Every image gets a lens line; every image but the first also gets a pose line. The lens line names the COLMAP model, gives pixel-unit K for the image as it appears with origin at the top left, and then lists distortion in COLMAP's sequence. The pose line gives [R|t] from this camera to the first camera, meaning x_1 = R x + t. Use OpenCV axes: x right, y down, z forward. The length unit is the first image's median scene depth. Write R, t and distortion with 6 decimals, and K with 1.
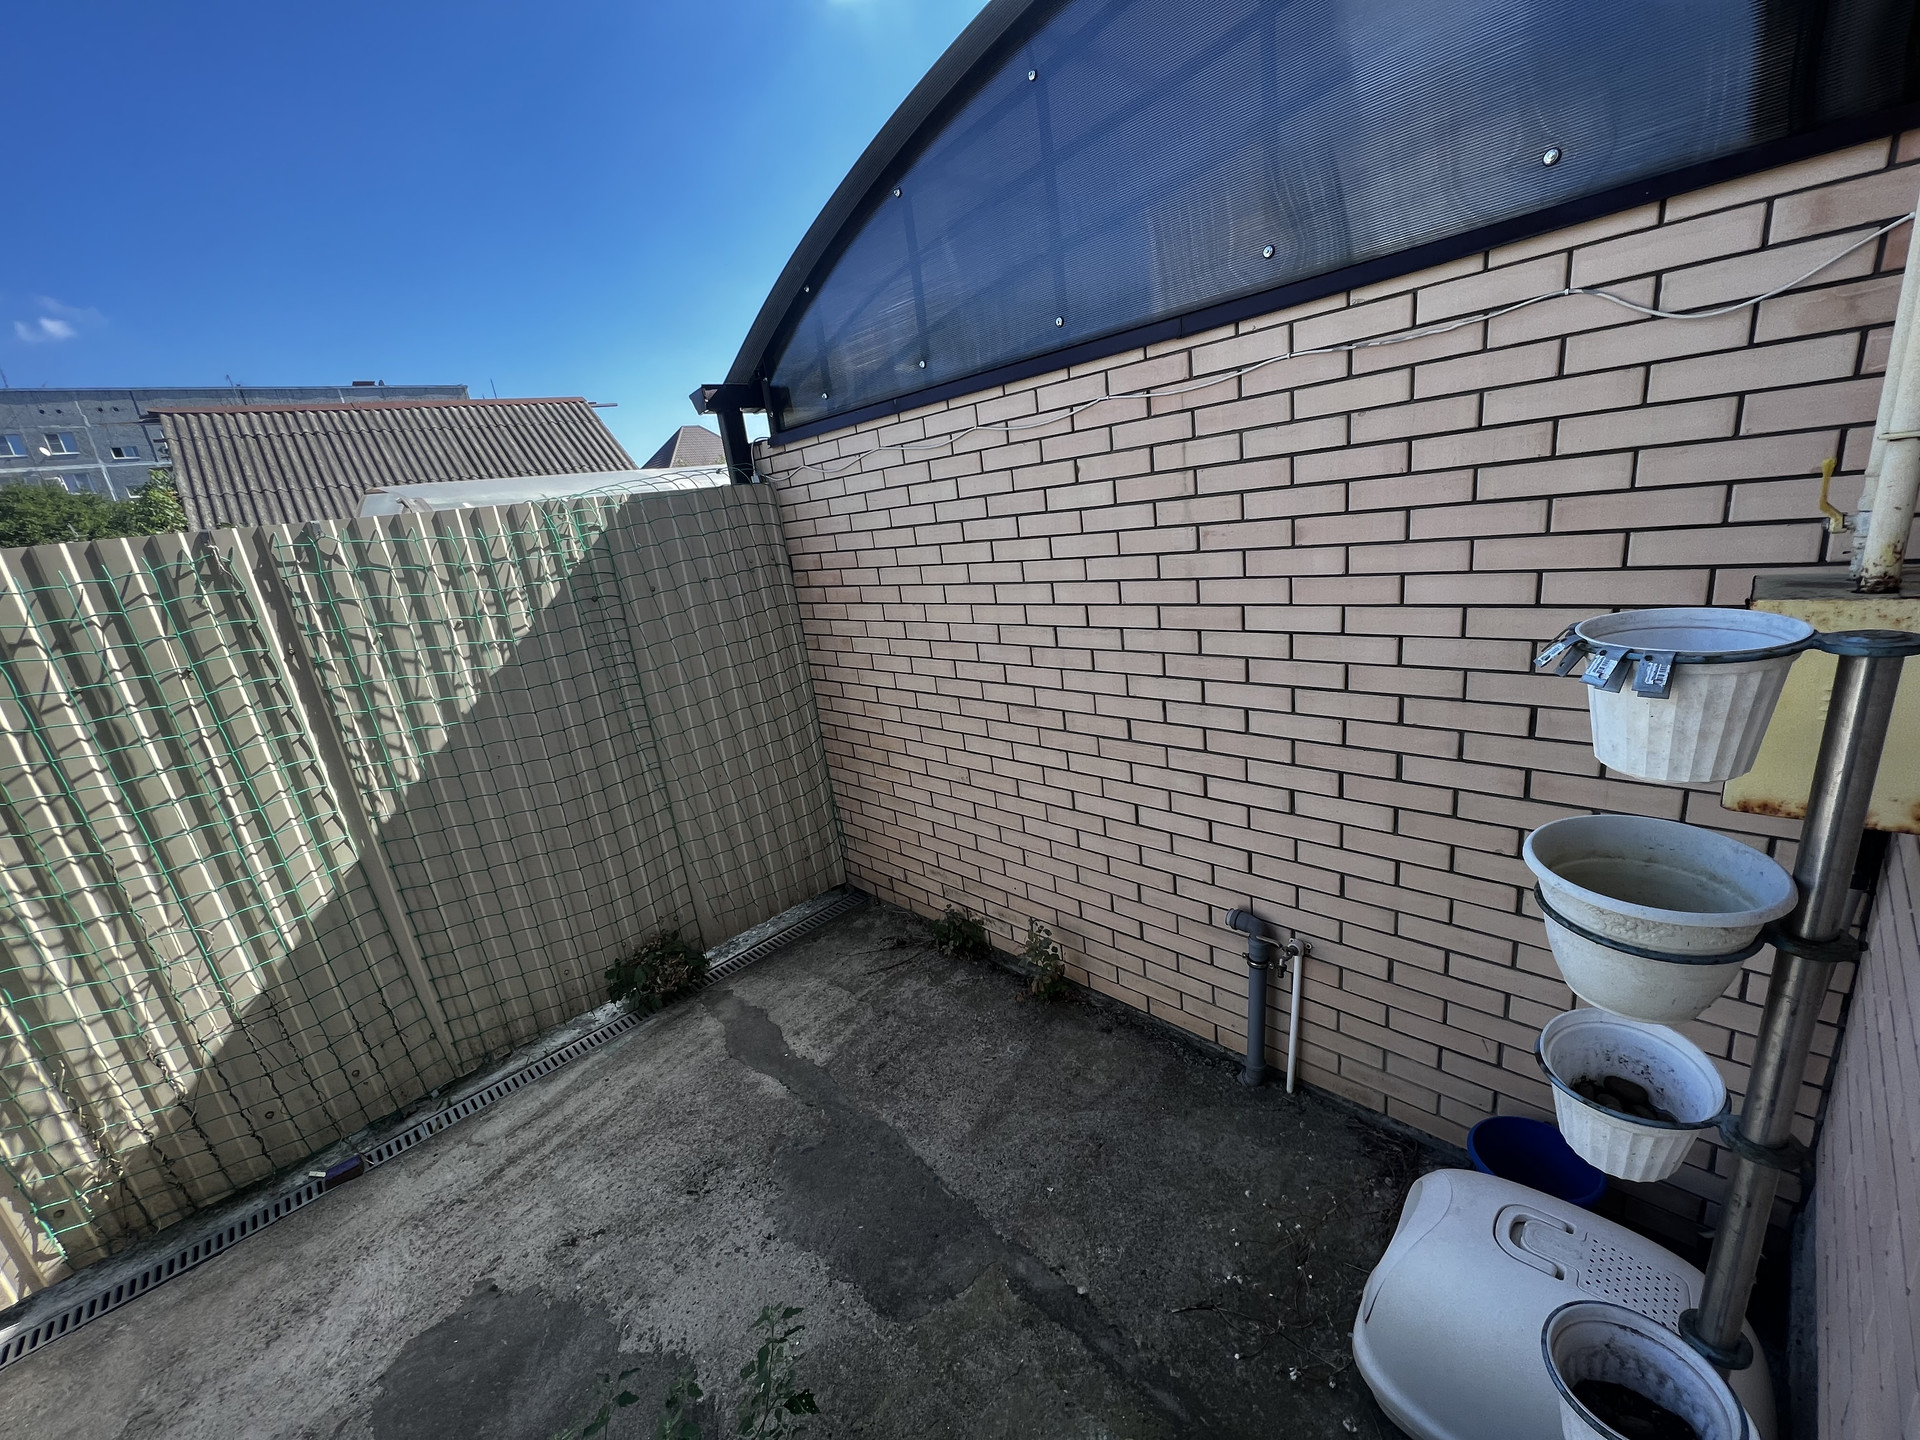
lens RADIAL K [[768.8, 0, 941.6], [0, 768.8, 723.1], [0, 0, 1]] dist [0.000950, -0.000215]
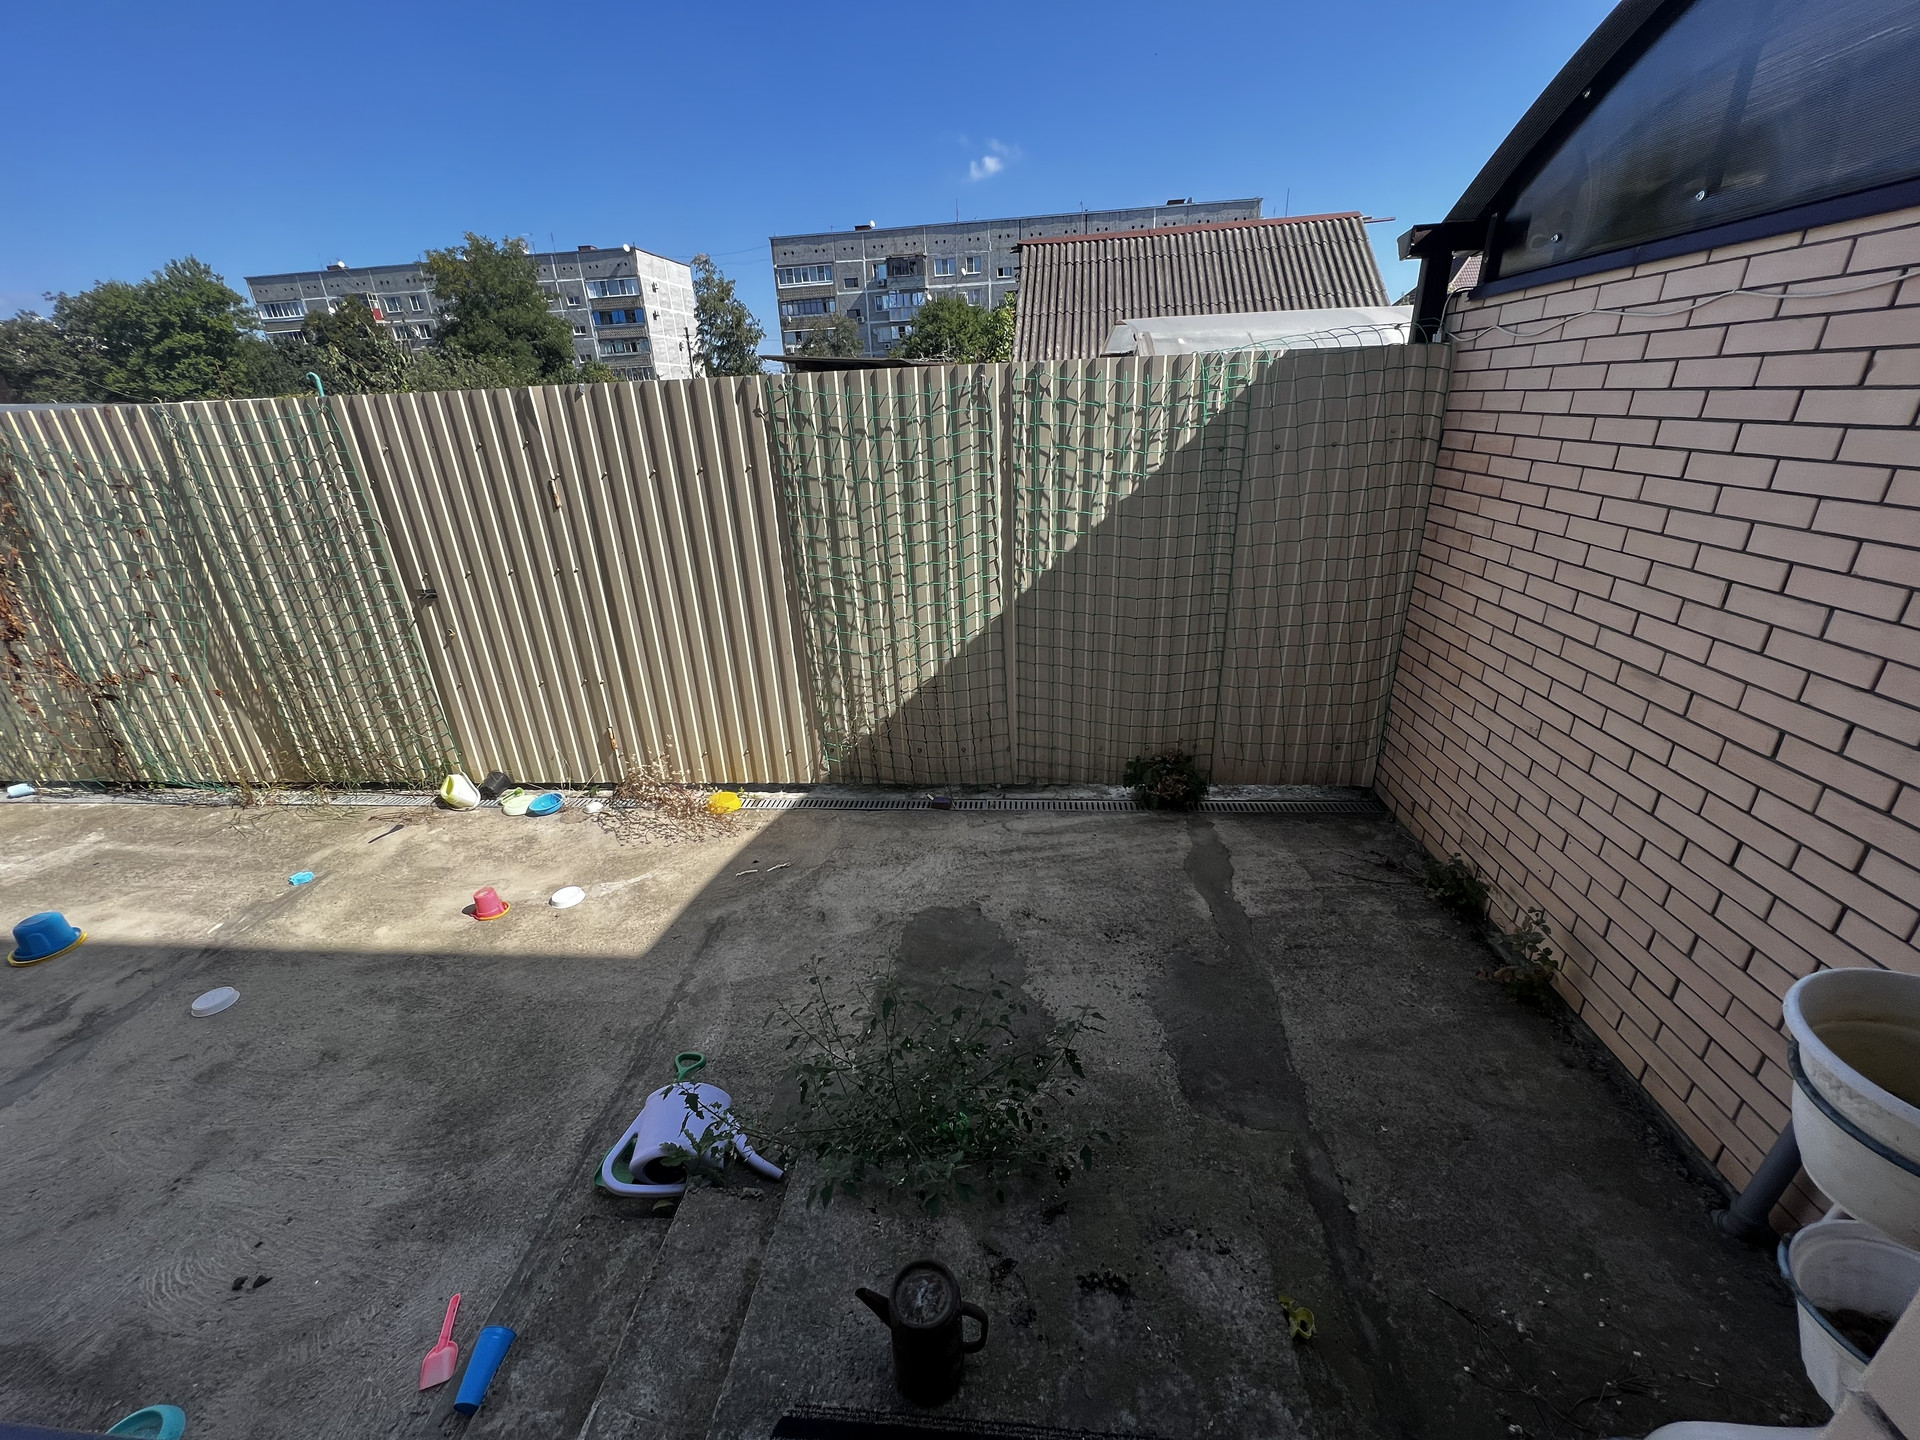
lens RADIAL K [[768.8, 0, 941.6], [0, 768.8, 723.1], [0, 0, 1]] dist [0.000950, -0.000215]
pose [[0.648627, 0.384152, -0.657046, 0.182214], [-0.245551, 0.922737, 0.297088, -0.030173], [0.720408, -0.031361, 0.692841, -0.074820]]
